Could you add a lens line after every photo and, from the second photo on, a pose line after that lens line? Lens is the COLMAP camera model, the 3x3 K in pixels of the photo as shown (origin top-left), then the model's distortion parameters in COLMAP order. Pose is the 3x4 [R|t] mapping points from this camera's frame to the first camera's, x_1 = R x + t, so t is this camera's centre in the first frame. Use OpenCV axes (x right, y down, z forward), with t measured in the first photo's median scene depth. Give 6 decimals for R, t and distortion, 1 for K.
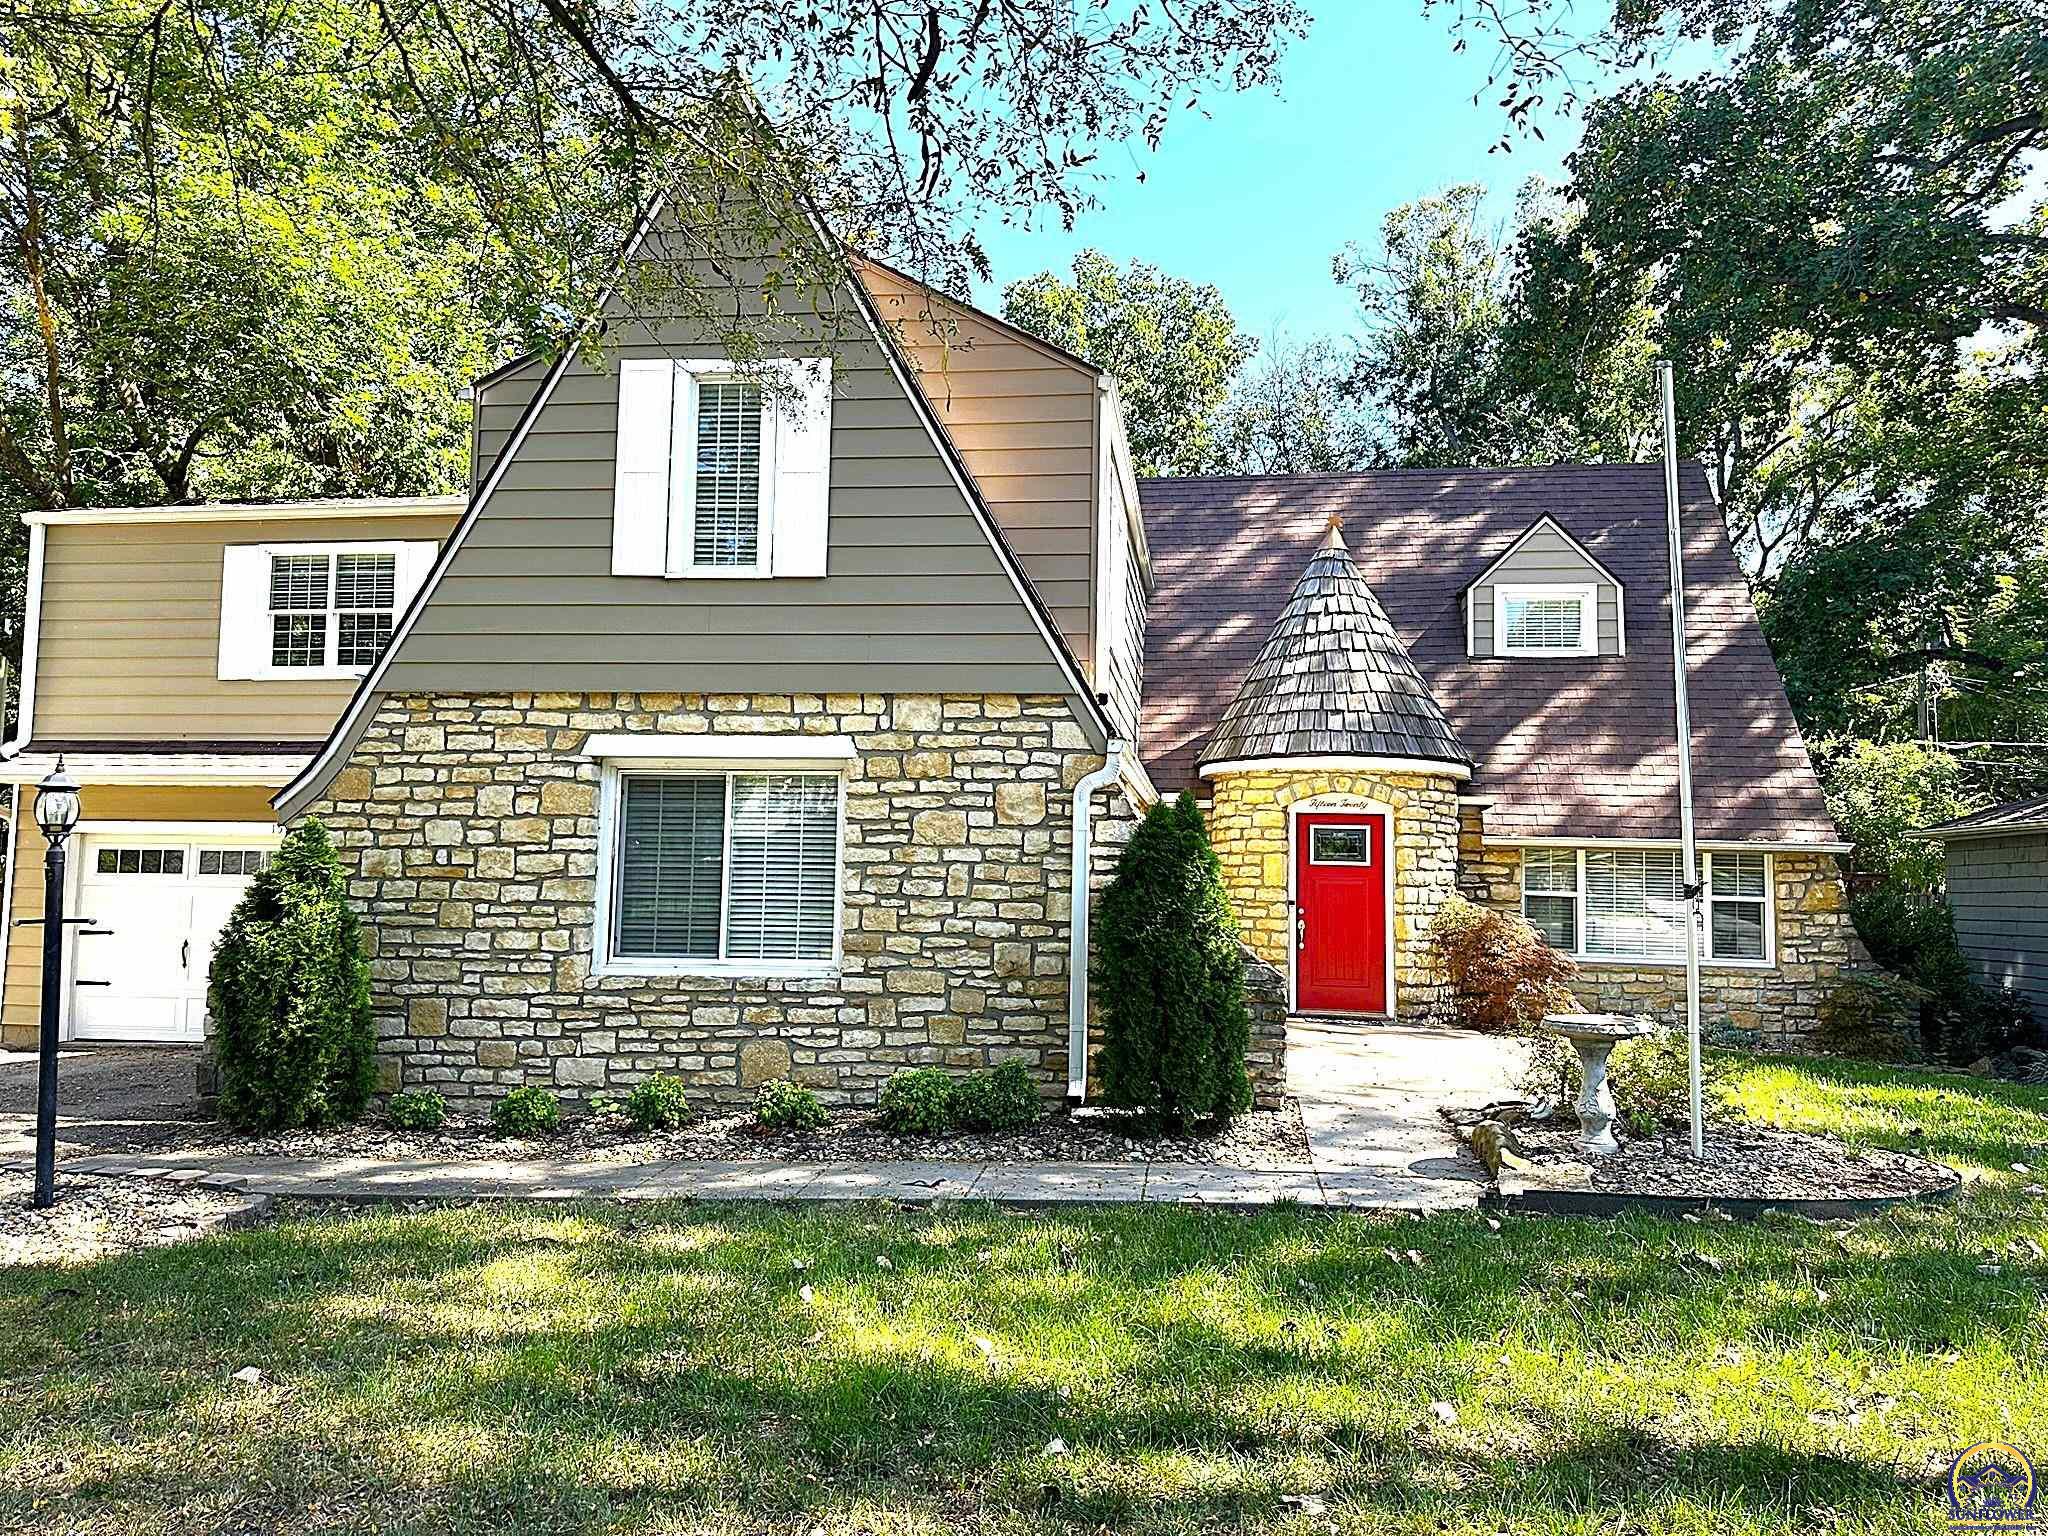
lens RADIAL K [[1445.6, 0, 1026.4], [0, 1445.6, 772.1], [0, 0, 1]] dist [0.037354, -0.012535]
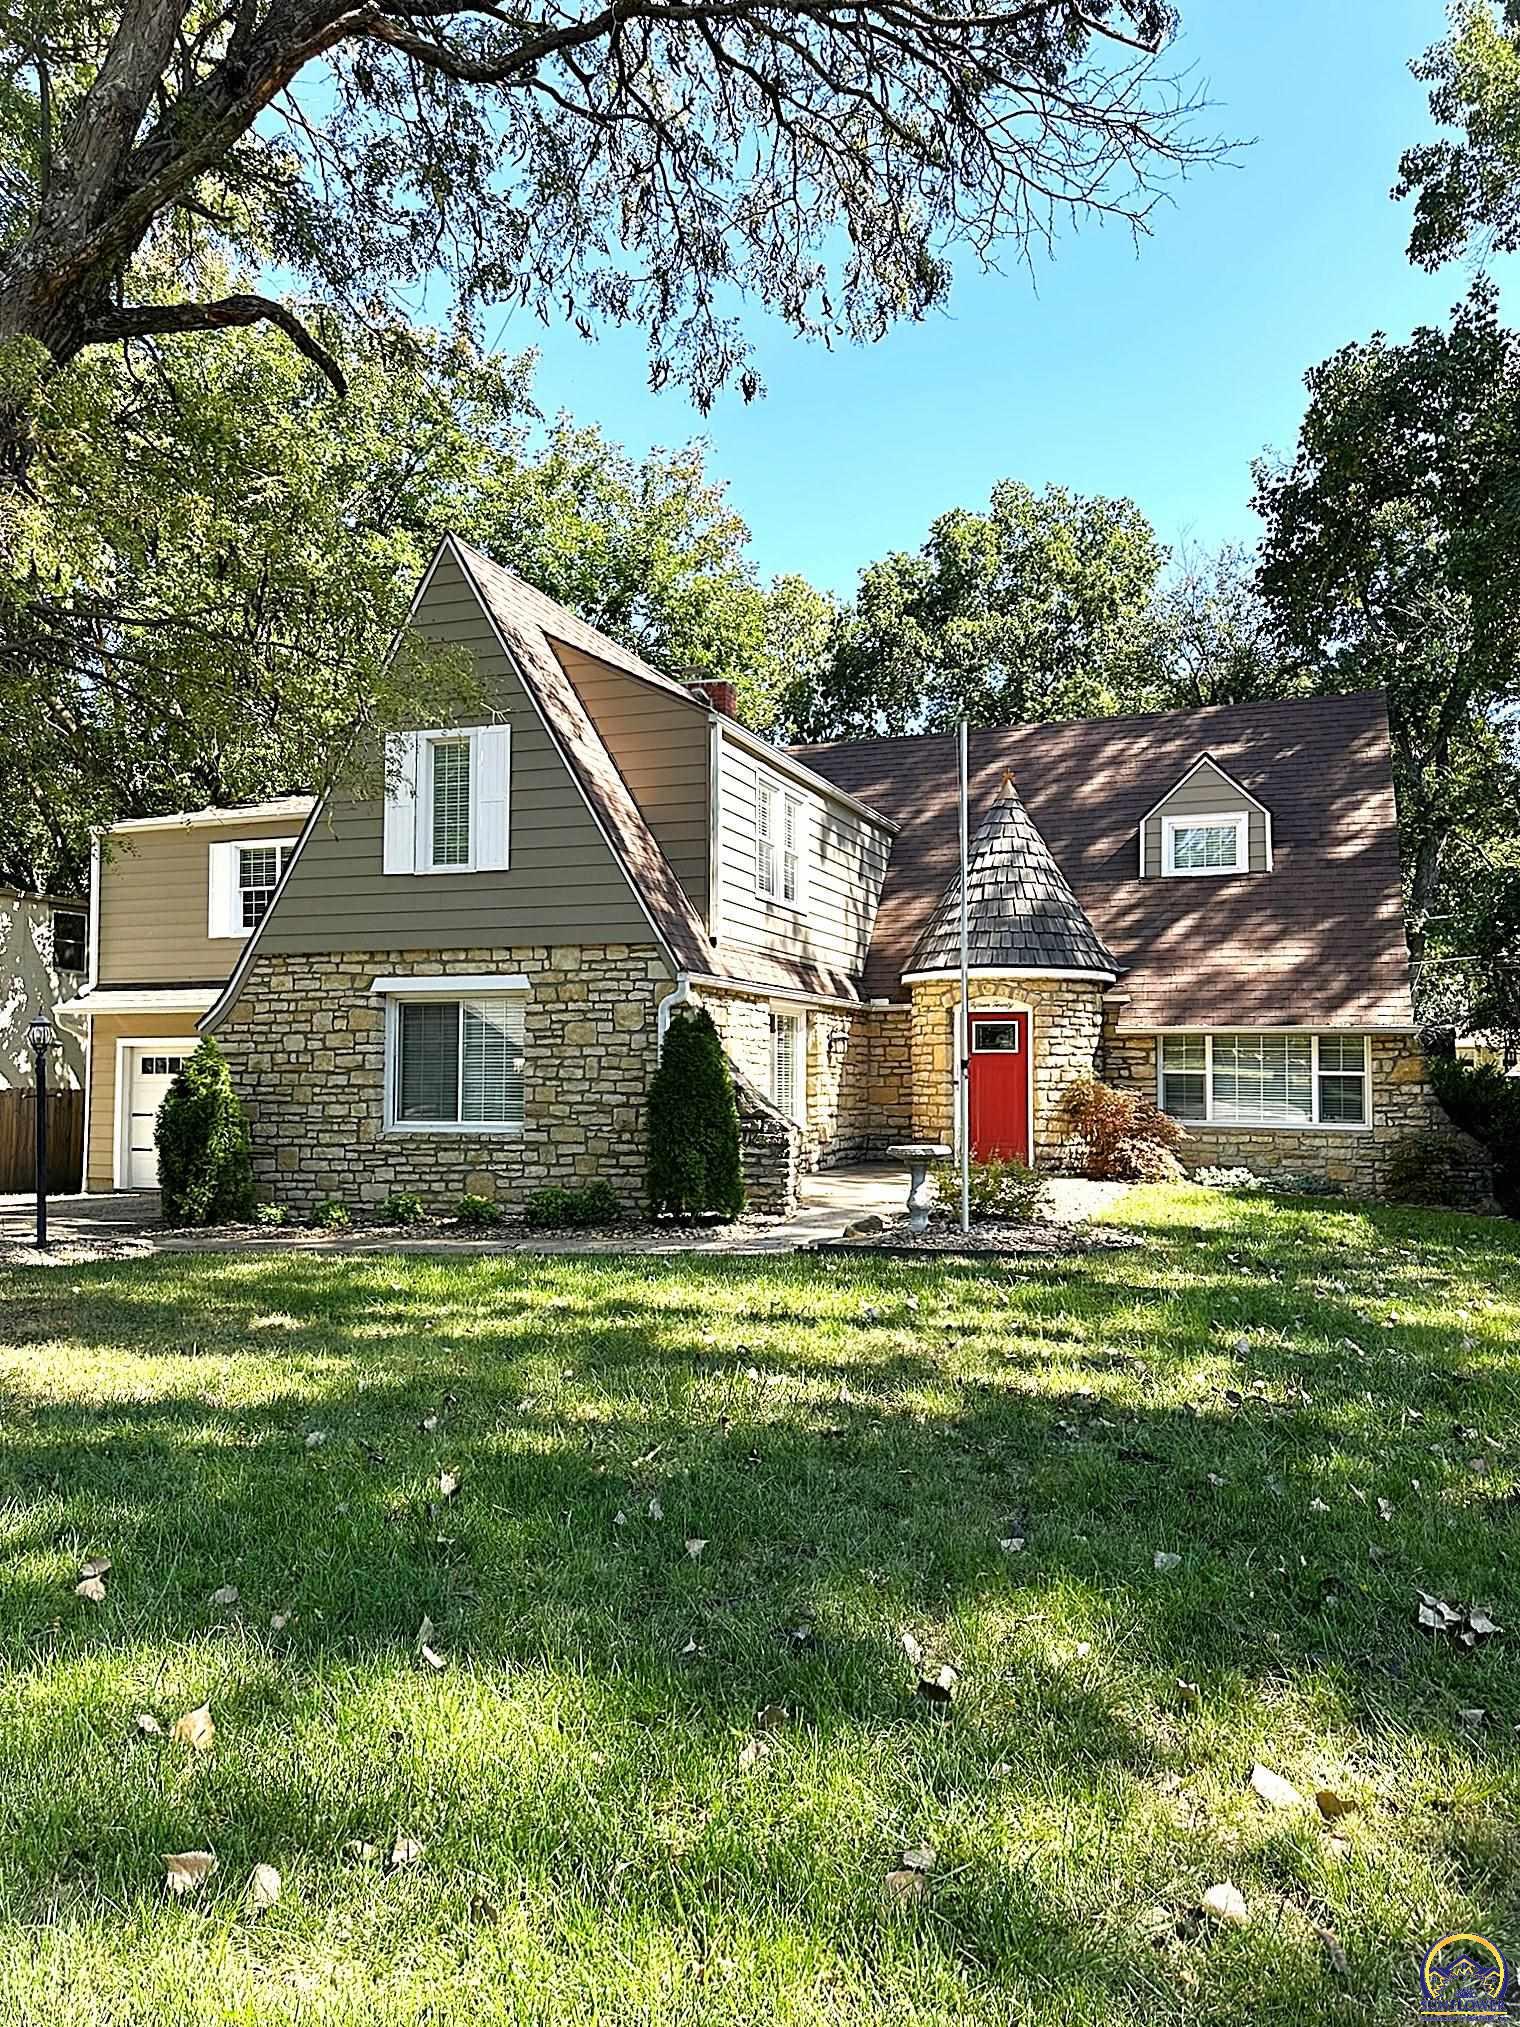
lens RADIAL K [[1430.8, 0, 757.9], [0, 1430.8, 1014.0], [0, 0, 1]] dist [0.037354, -0.012535]
pose [[0.975252, -0.024350, -0.219752, 0.437604], [0.031521, 0.999077, 0.029187, -0.019213], [0.218838, -0.035392, 0.975119, -0.412100]]
